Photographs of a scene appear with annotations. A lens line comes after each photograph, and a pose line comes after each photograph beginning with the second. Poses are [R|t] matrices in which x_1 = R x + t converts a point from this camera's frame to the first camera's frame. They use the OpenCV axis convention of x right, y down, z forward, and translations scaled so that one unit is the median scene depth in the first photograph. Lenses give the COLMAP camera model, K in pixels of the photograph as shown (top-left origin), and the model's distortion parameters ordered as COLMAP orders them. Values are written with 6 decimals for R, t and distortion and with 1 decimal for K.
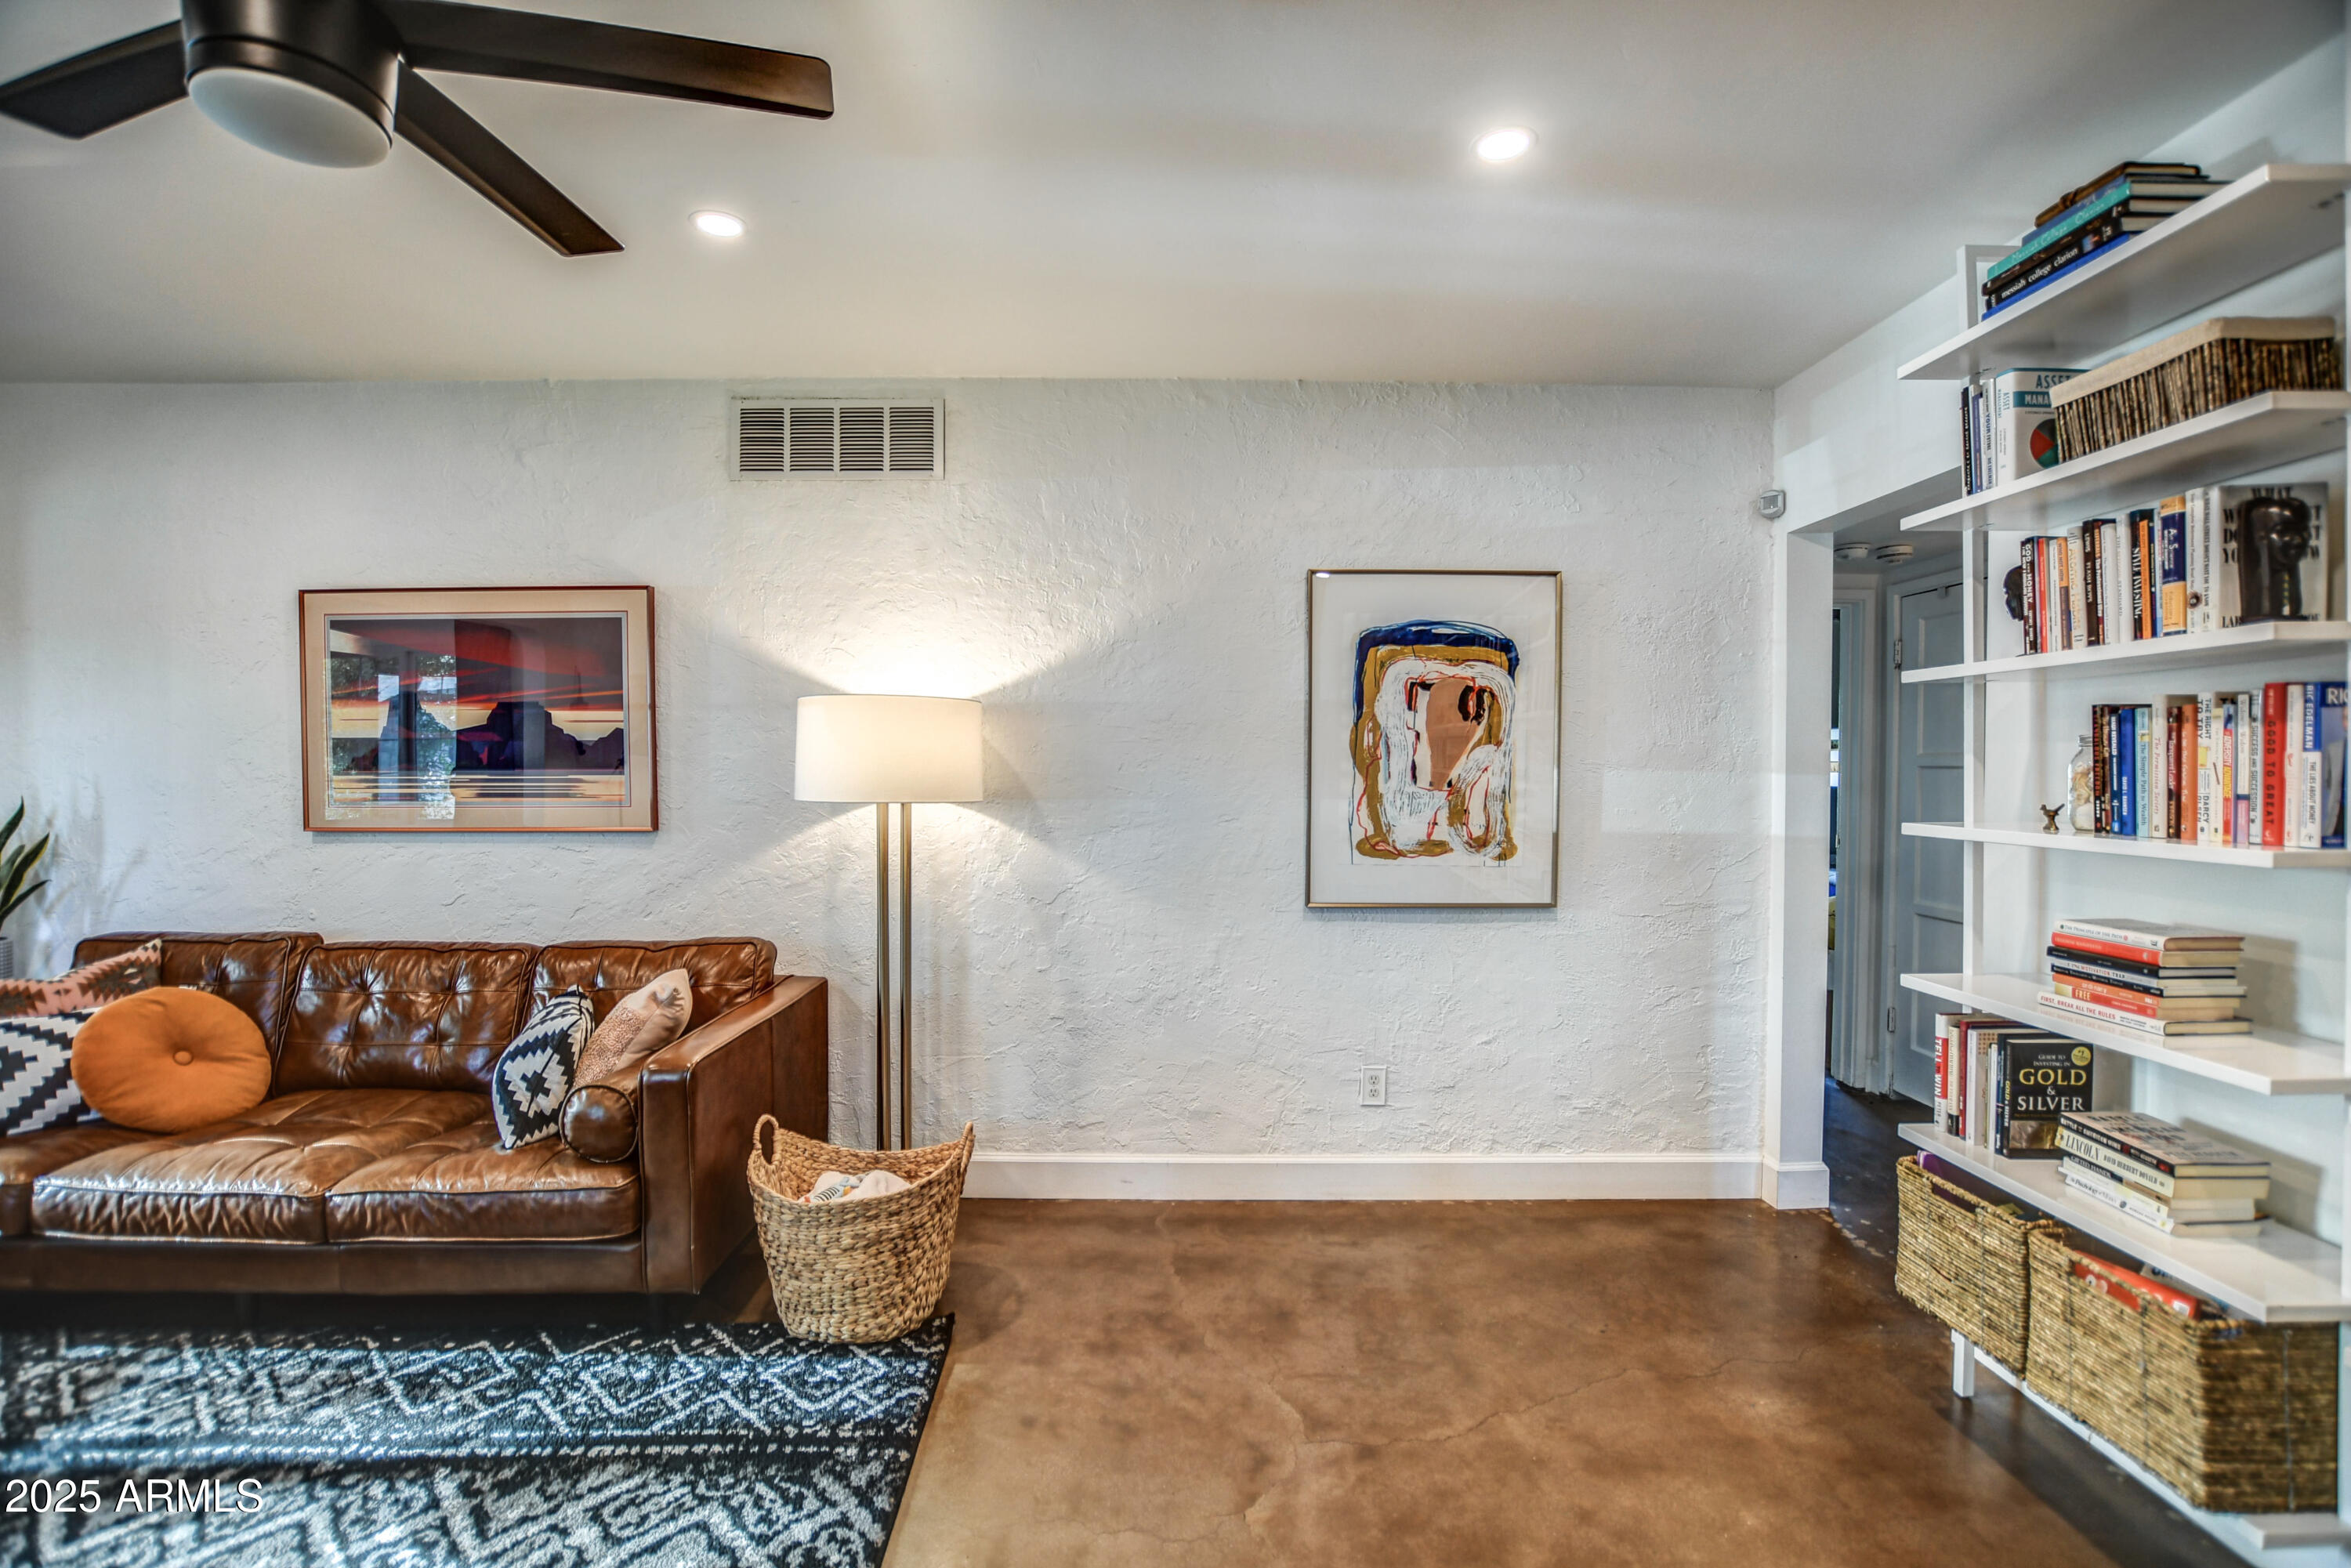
lens RADIAL K [[1048.1, 0, 1173.4], [0, 1048.1, 794.2], [0, 0, 1]] dist [-0.036019, 0.007346]
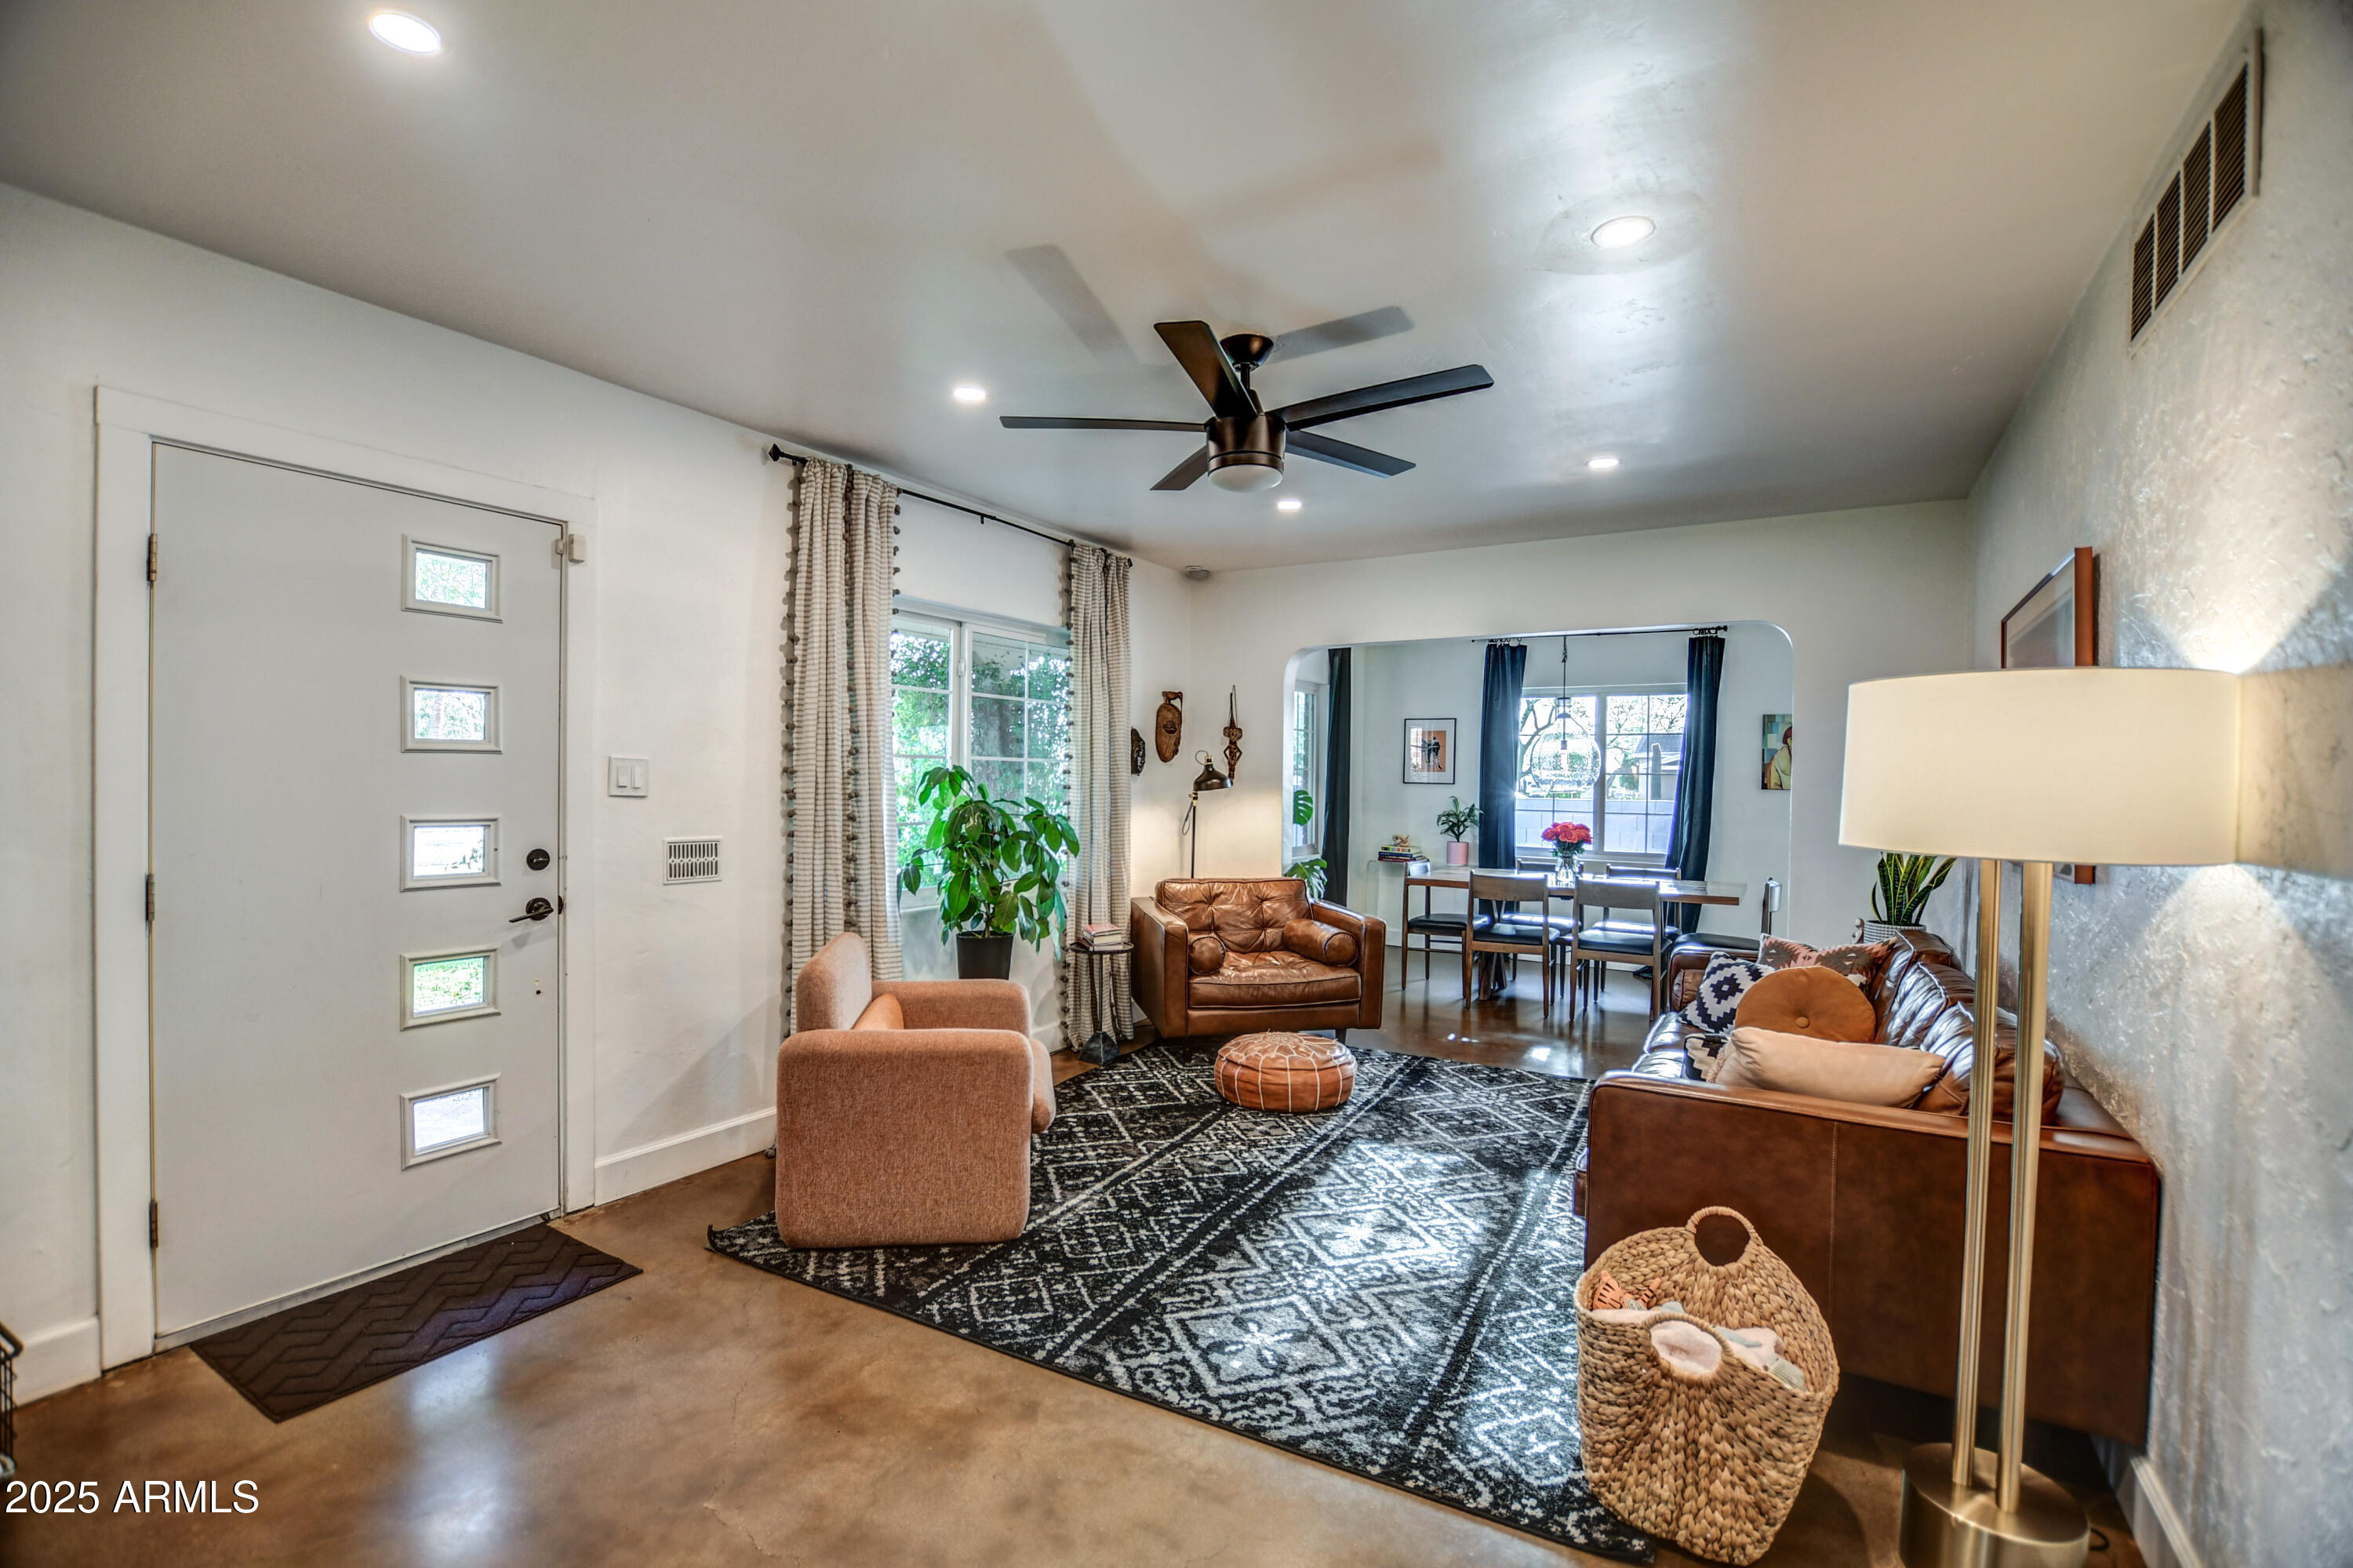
lens RADIAL K [[1049.0, 0, 1174.4], [0, 1049.0, 794.2], [0, 0, 1]] dist [-0.036019, 0.007346]
pose [[-0.522204, 0.002566, -0.852817, 0.751474], [-0.036063, 0.999035, 0.025088, -0.037152], [0.852058, 0.043856, -0.521607, 1.432747]]
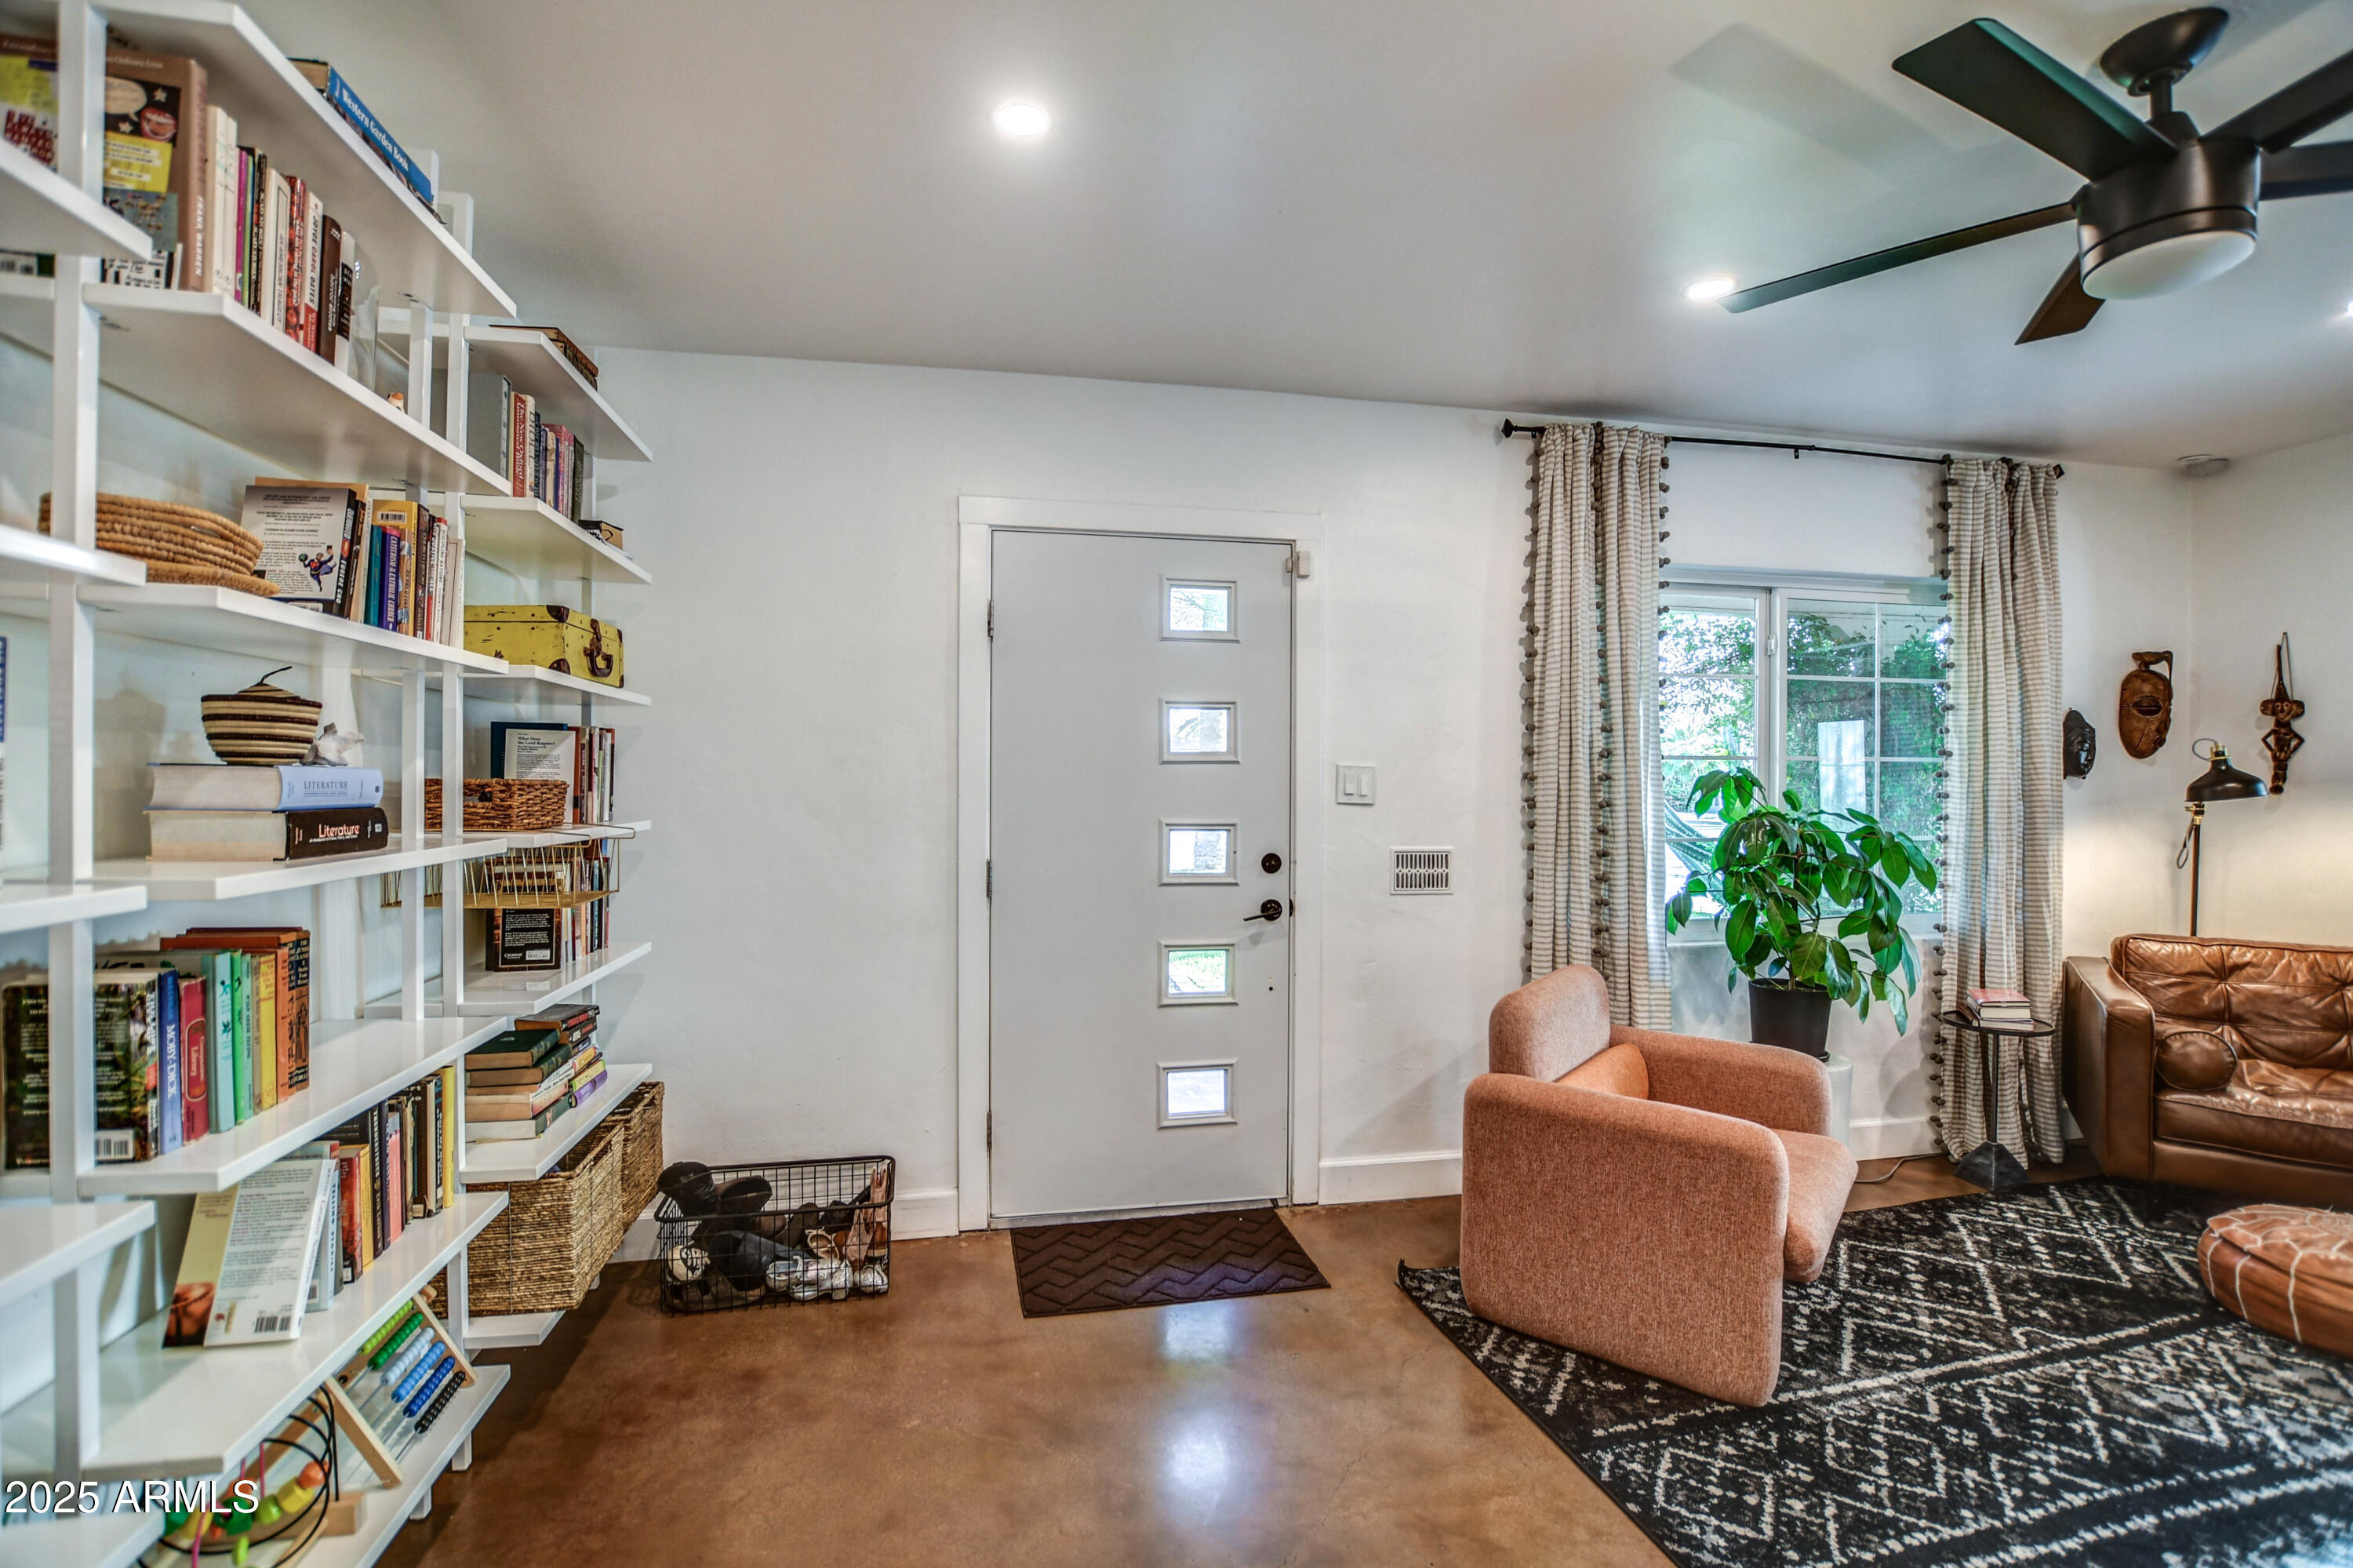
lens RADIAL K [[1054.2, 0, 1146.3], [0, 1054.2, 791.1], [0, 0, 1]] dist [-0.035057, 0.005108]
pose [[-0.982849, -0.004803, -0.184352, 0.409816], [-0.011376, 0.999336, 0.034613, -0.035626], [0.184063, 0.036117, -0.982251, 1.415294]]
